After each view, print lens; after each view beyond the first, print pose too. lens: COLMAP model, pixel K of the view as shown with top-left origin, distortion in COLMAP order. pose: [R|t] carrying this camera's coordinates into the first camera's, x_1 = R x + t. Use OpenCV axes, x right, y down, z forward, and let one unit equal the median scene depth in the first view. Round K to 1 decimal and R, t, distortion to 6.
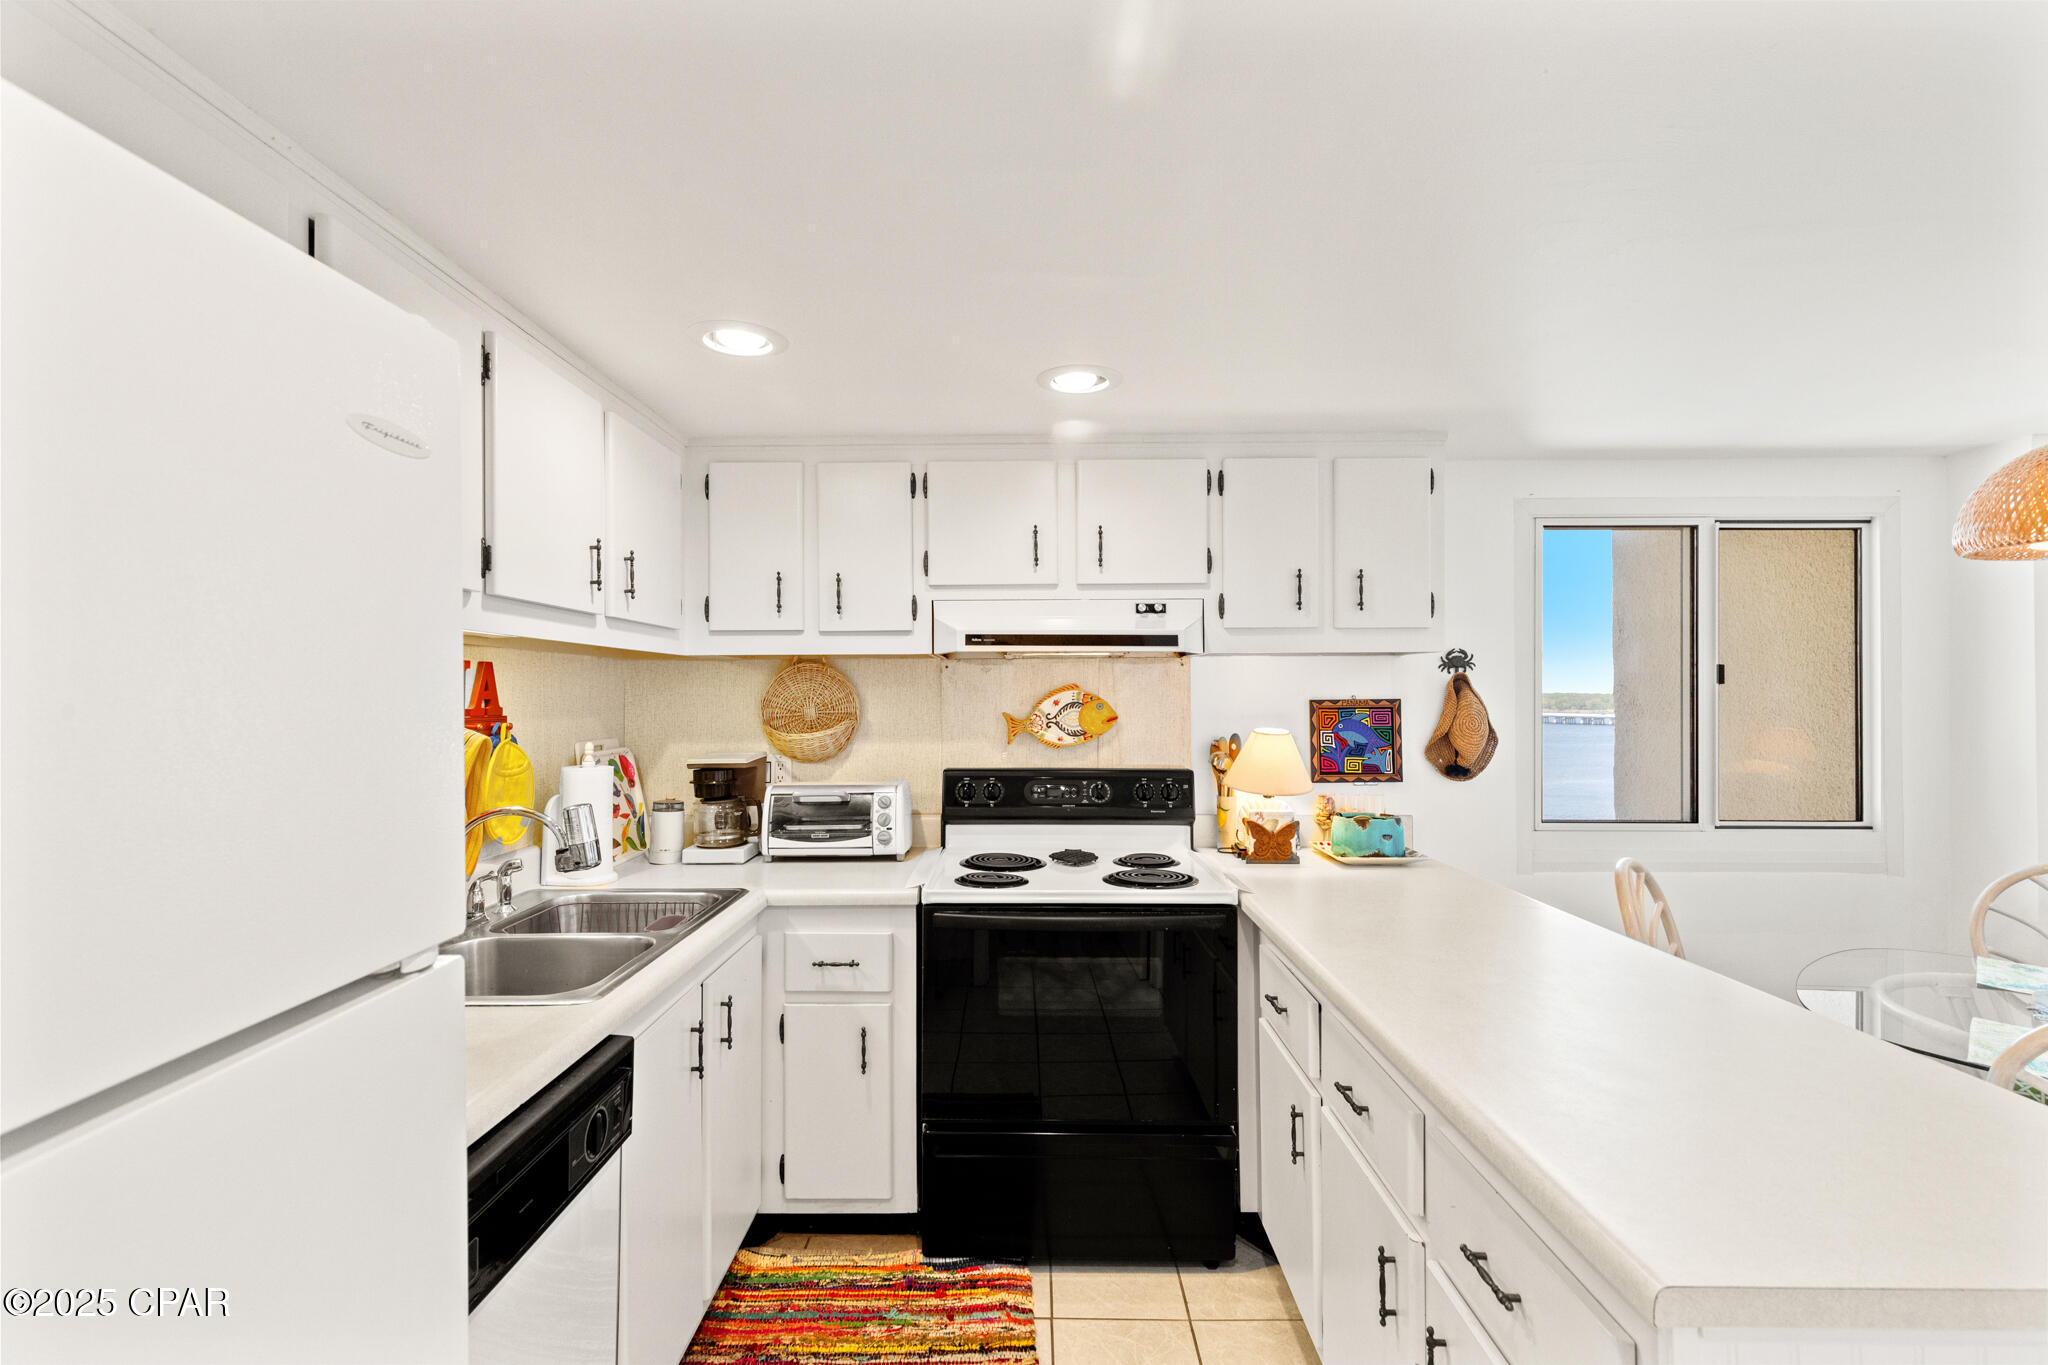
lens RADIAL K [[909.9, 0, 1012.7], [0, 909.9, 681.9], [0, 0, 1]] dist [0.003378, 0.000041]
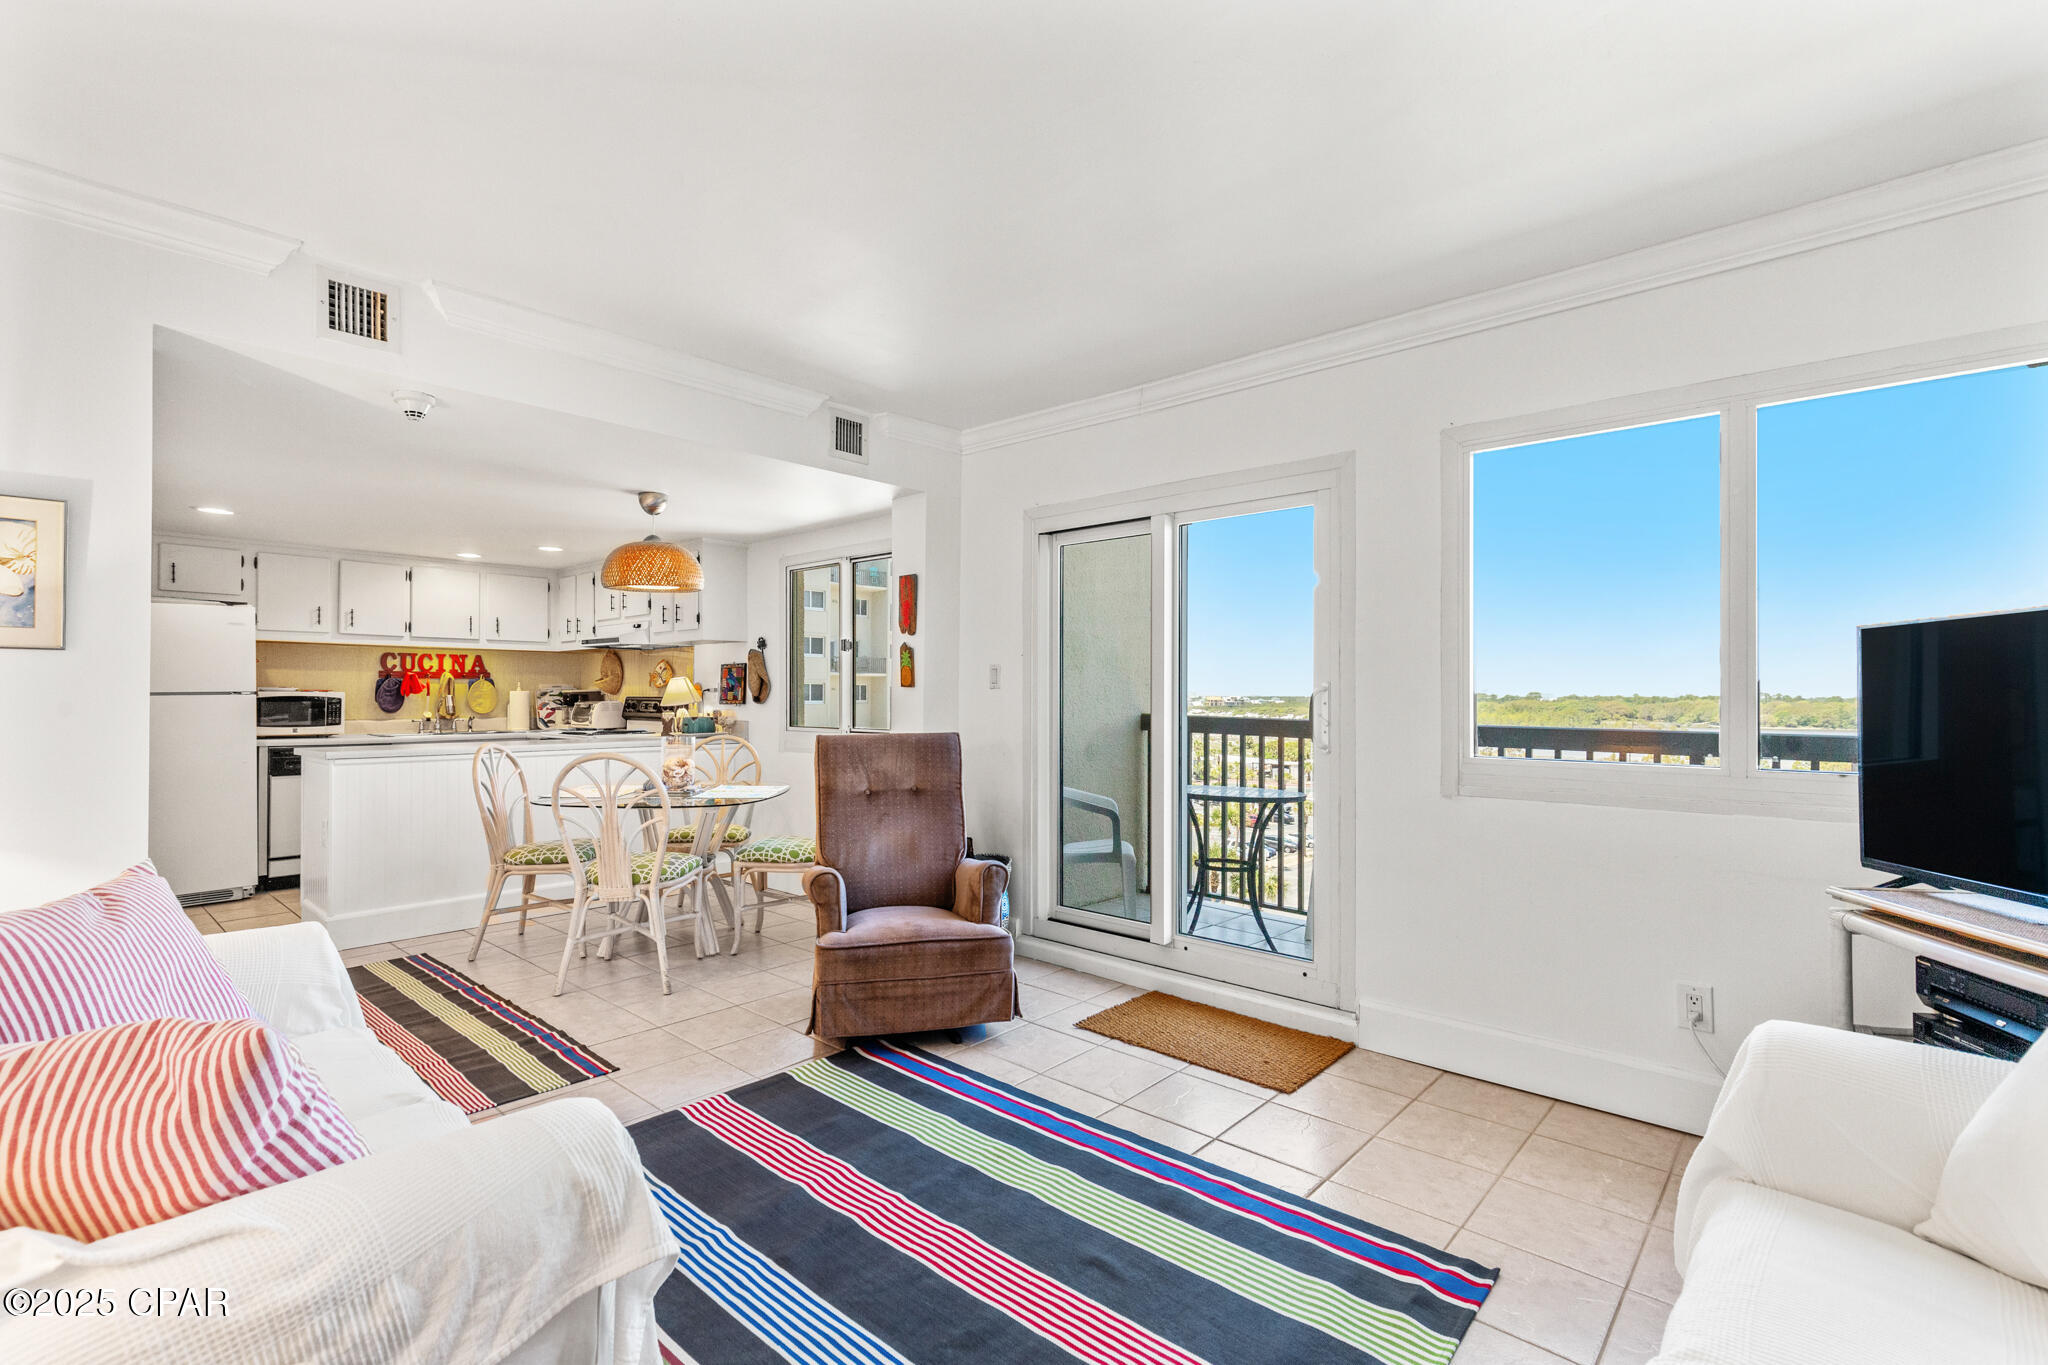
lens RADIAL K [[937.3, 0, 1033.6], [0, 937.3, 686.1], [0, 0, 1]] dist [-0.001172, -0.000194]
pose [[0.756049, -0.003847, -0.654503, 2.326171], [0.006998, 0.999973, 0.002206, 0.071813], [0.654477, -0.006248, 0.756056, -0.149669]]
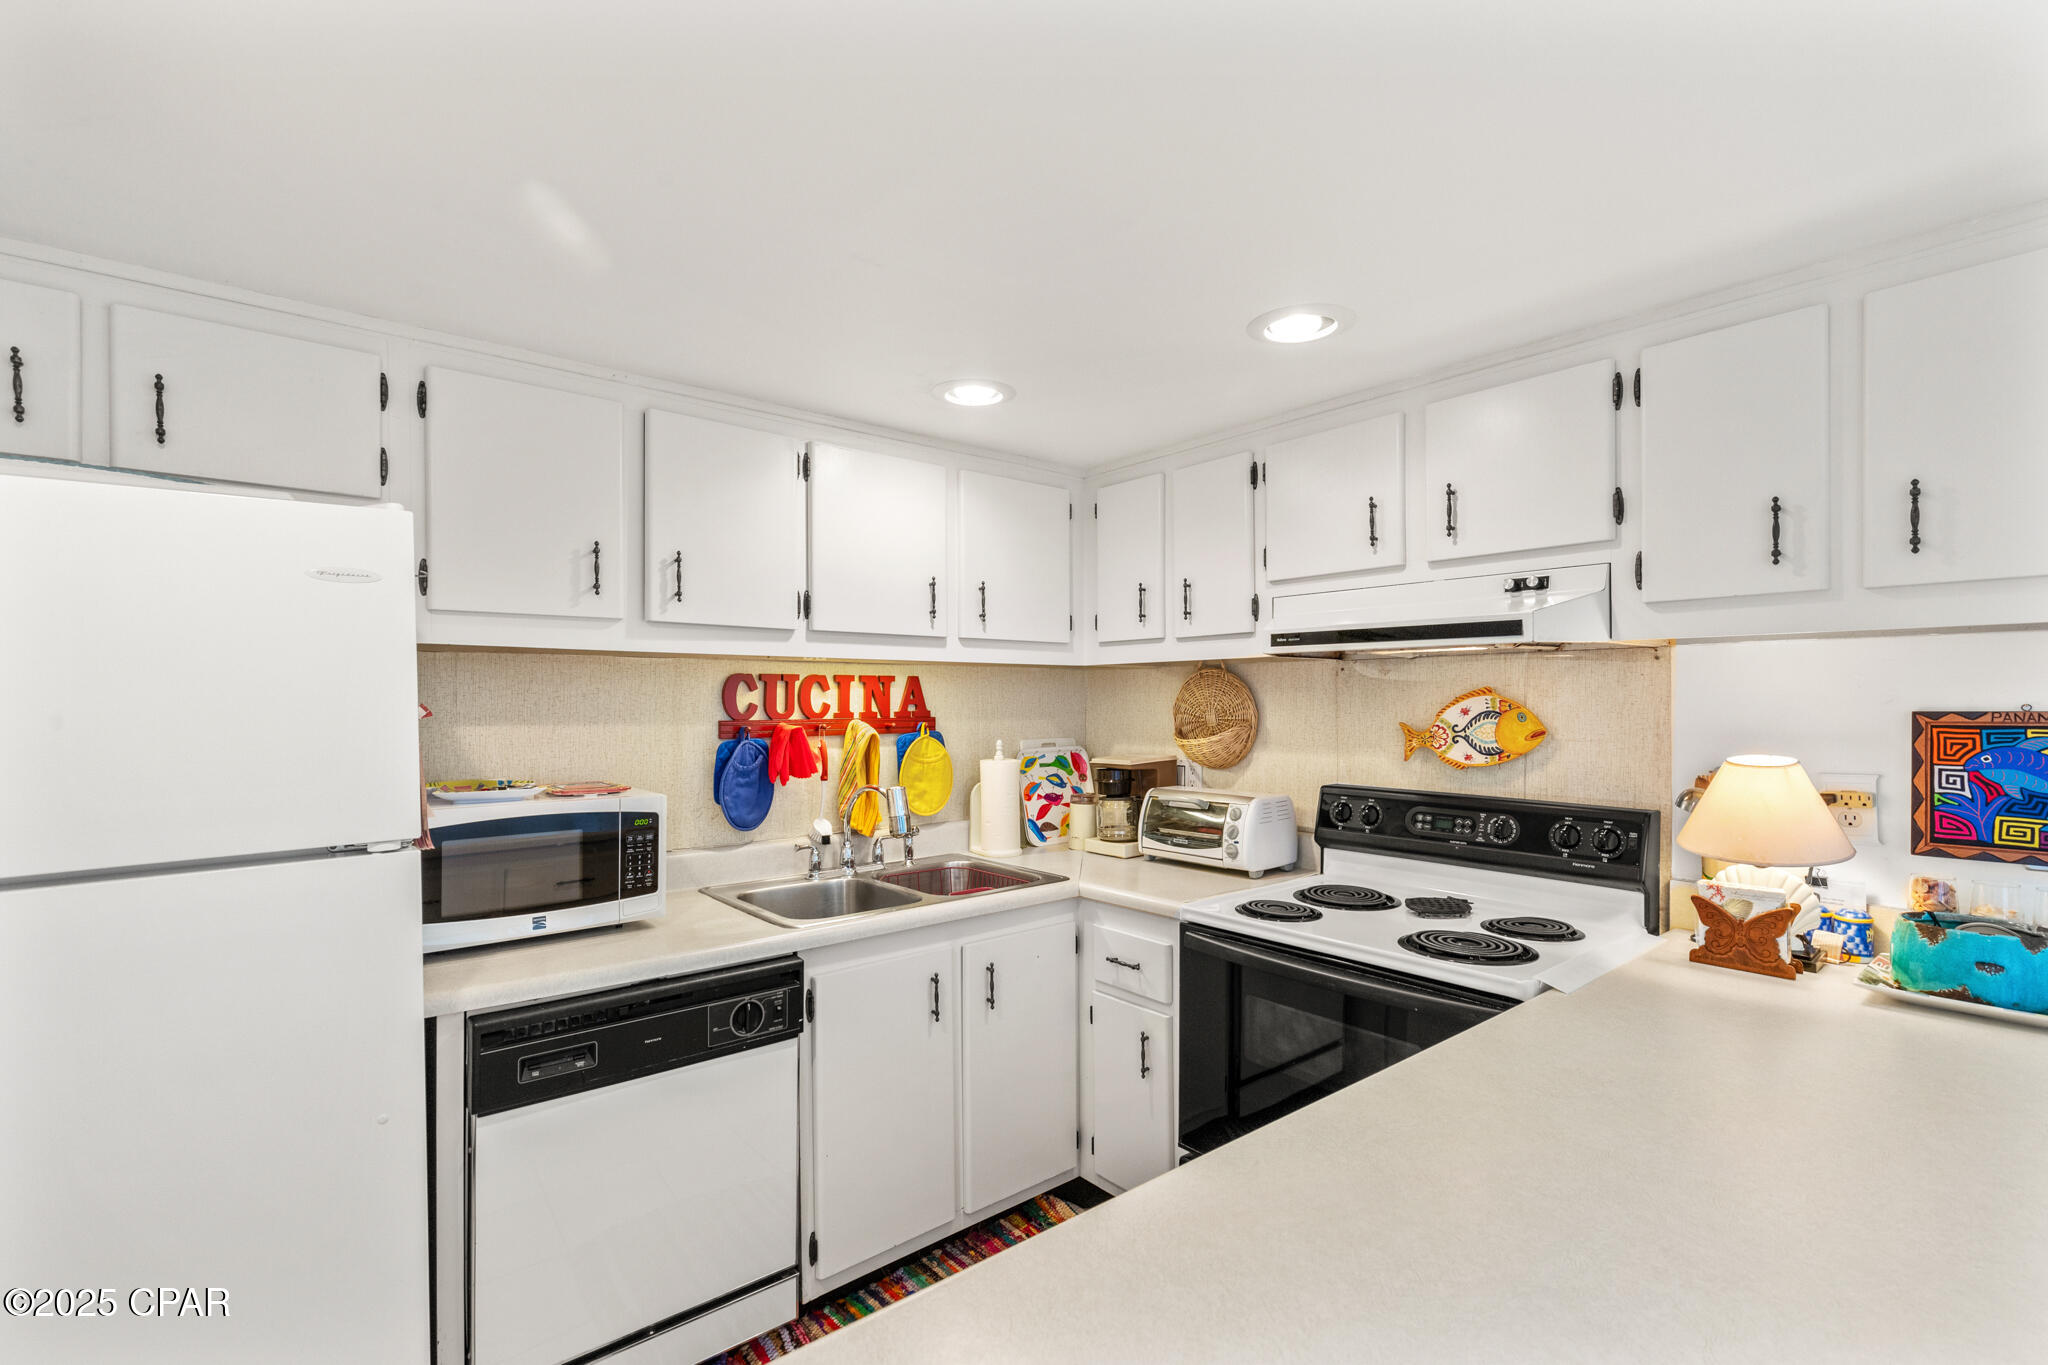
lens RADIAL K [[927.9, 0, 1015.4], [0, 927.9, 692.2], [0, 0, 1]] dist [0.005654, 0.000144]
pose [[0.646292, -0.004638, -0.763076, 0.423968], [0.011111, 0.999933, 0.003334, -0.000728], [0.763009, -0.010634, 0.646300, 0.187675]]
